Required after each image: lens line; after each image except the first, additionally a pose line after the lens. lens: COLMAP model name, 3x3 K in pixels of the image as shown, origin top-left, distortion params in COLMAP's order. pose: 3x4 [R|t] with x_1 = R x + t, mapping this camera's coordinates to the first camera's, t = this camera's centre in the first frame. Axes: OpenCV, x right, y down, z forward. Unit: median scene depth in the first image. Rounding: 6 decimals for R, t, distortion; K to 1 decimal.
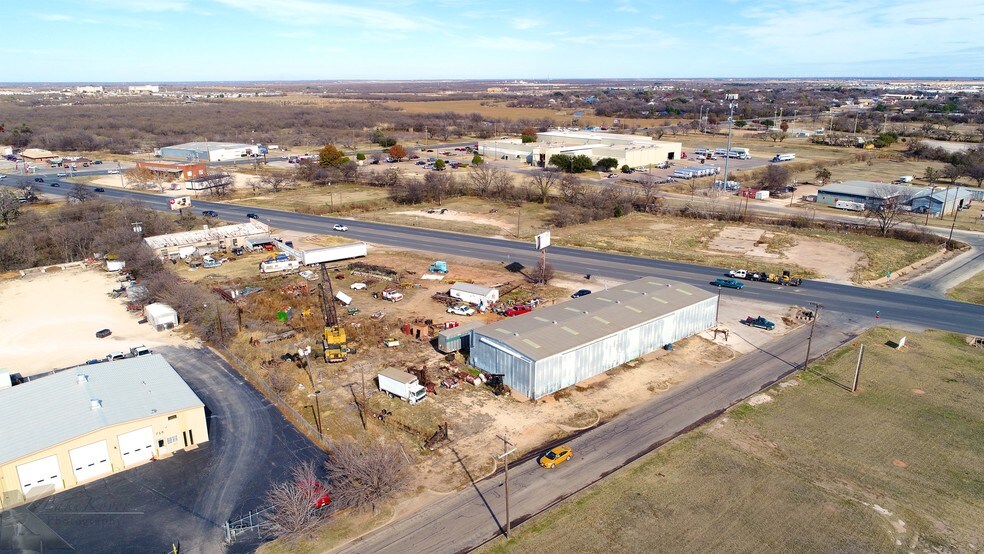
lens RADIAL K [[654.7, 0, 492.0], [0, 654.7, 277.0], [0, 0, 1]] dist [-0.004062, -0.002255]
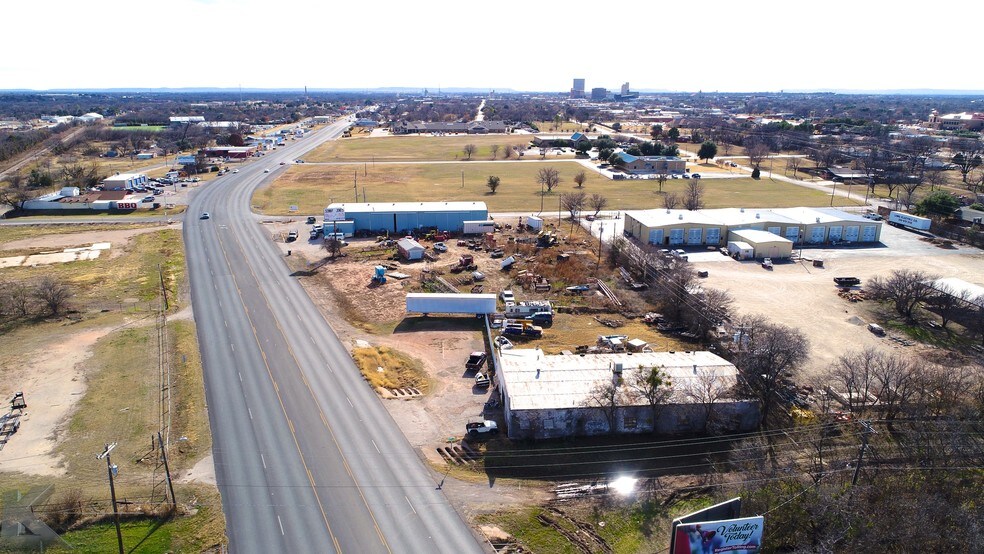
lens RADIAL K [[654.7, 0, 492.0], [0, 654.7, 277.0], [0, 0, 1]] dist [-0.004062, -0.002255]
pose [[-0.829367, -0.150627, 0.538017, -0.674900], [0.163851, 0.855056, 0.491967, -0.417513], [-0.534138, 0.496176, -0.684475, 1.495248]]
